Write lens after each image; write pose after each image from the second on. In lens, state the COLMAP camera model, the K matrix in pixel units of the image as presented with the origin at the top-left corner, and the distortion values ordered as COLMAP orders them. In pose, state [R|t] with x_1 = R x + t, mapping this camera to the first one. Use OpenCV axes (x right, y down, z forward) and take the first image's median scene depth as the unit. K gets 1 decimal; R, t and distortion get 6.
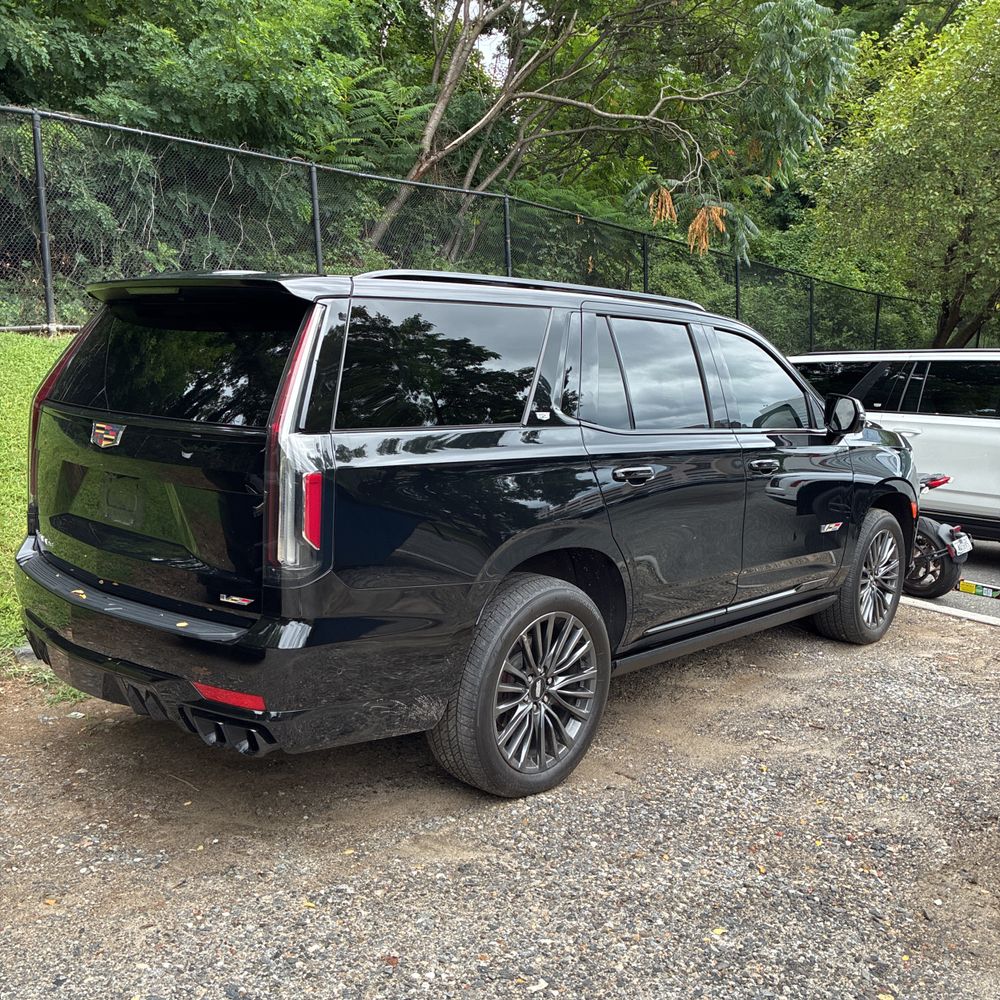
lens RADIAL K [[1035.7, 0, 551.9], [0, 1035.7, 466.3], [0, 0, 1]] dist [0.017190, 0.026622]
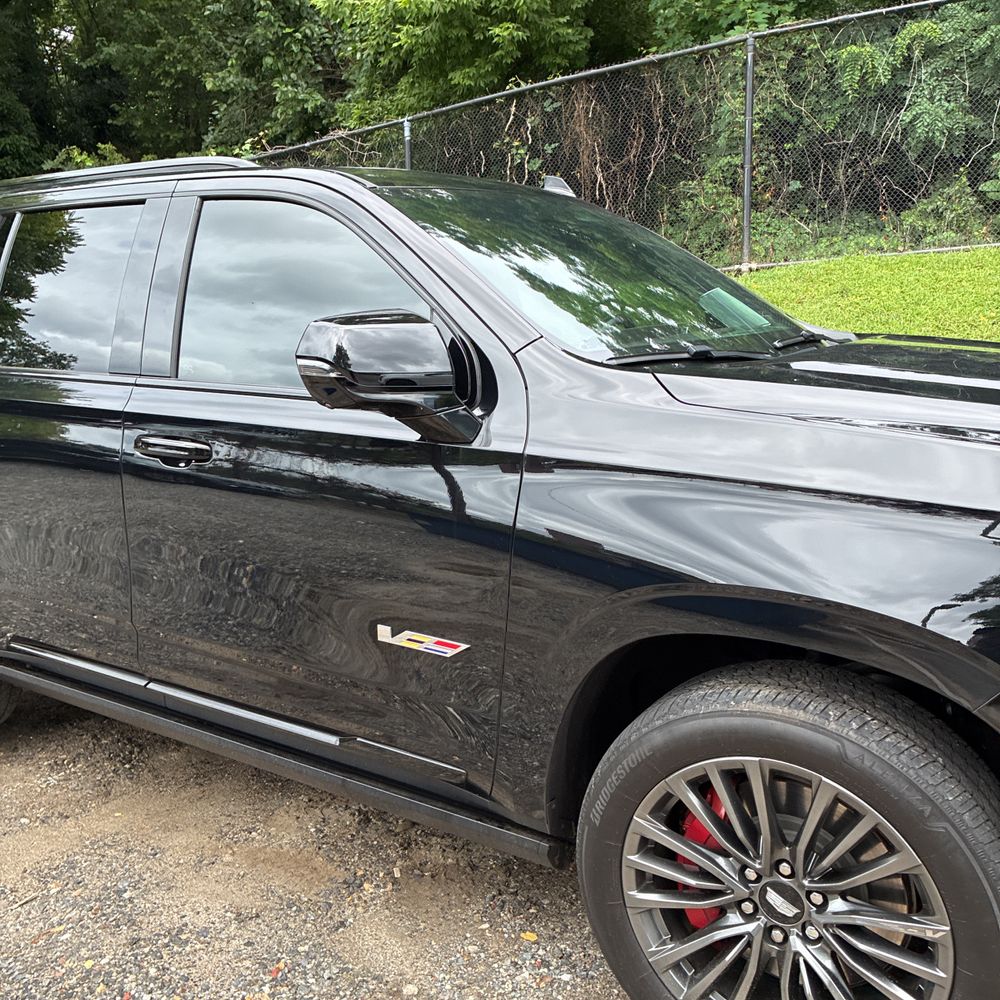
lens RADIAL K [[1043.4, 0, 470.4], [0, 1043.4, 479.9], [0, 0, 1]] dist [0.028873, -0.003113]
pose [[0.100552, 0.125165, -0.987027, 0.377339], [-0.075146, 0.990177, 0.117909, -0.030222], [0.992090, 0.062315, 0.108970, 0.550861]]
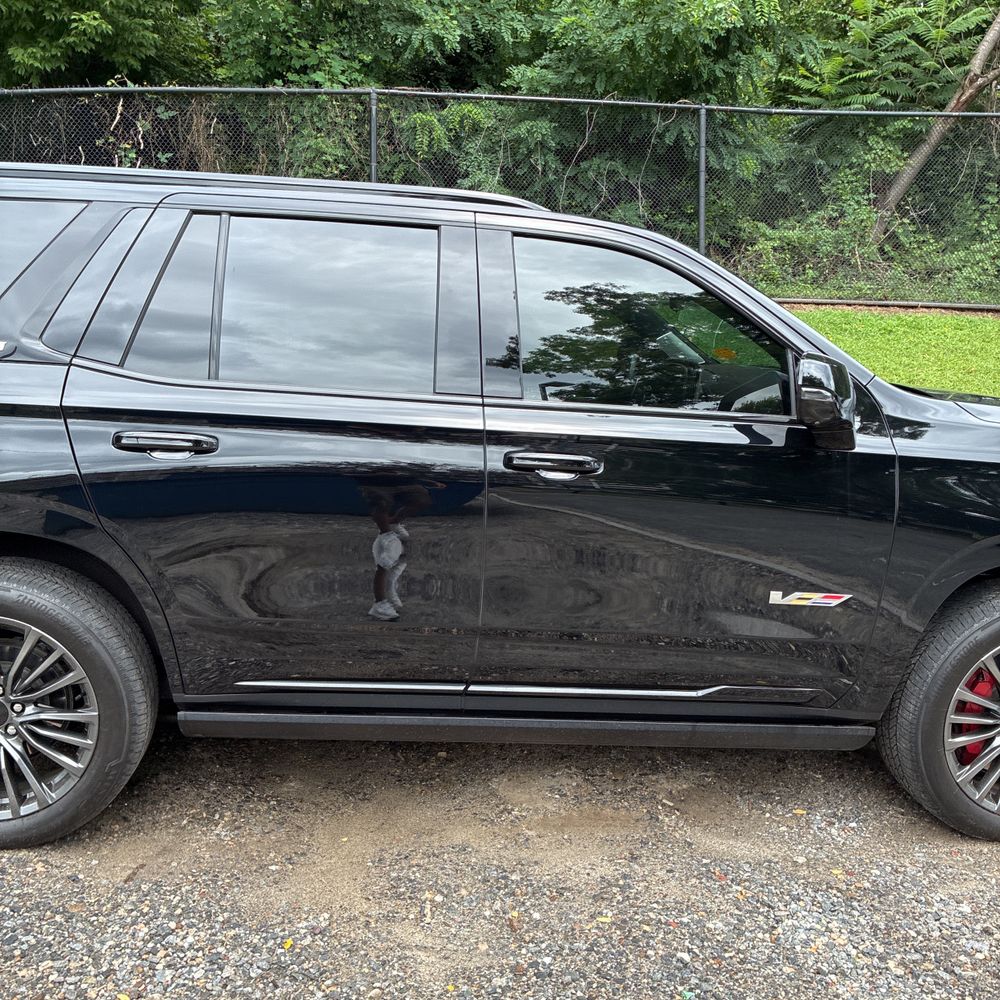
lens RADIAL K [[1045.5, 0, 496.5], [0, 1045.5, 502.9], [0, 0, 1]] dist [0.031211, -0.009863]
pose [[0.712676, 0.107962, -0.693136, 0.299912], [-0.087215, 0.994056, 0.065159, -0.007295], [0.696051, 0.014015, 0.717856, 0.277269]]
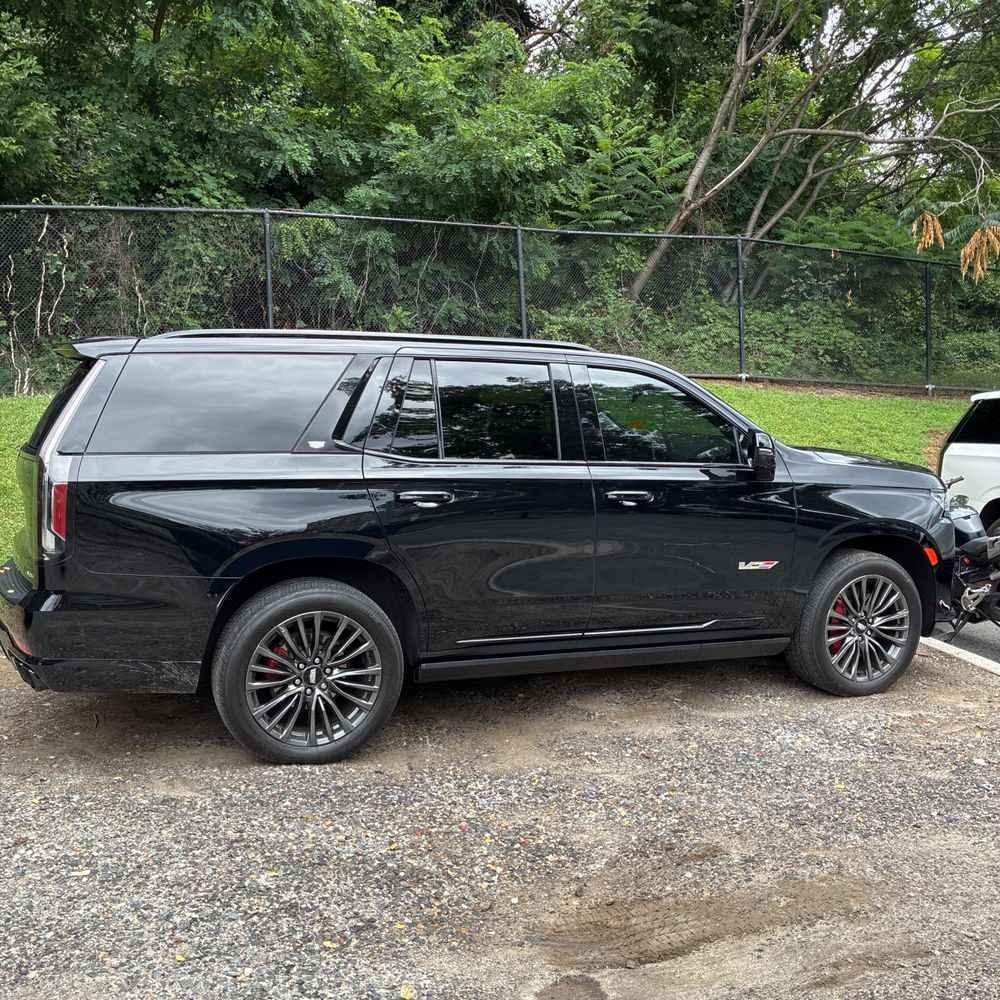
lens RADIAL K [[1048.7, 0, 522.7], [0, 1048.7, 477.4], [0, 0, 1]] dist [0.026807, -0.009392]
pose [[0.896475, 0.014004, -0.442873, 0.287034], [-0.028959, 0.999215, -0.027022, 0.005548], [0.442147, 0.037050, 0.896177, 0.009535]]
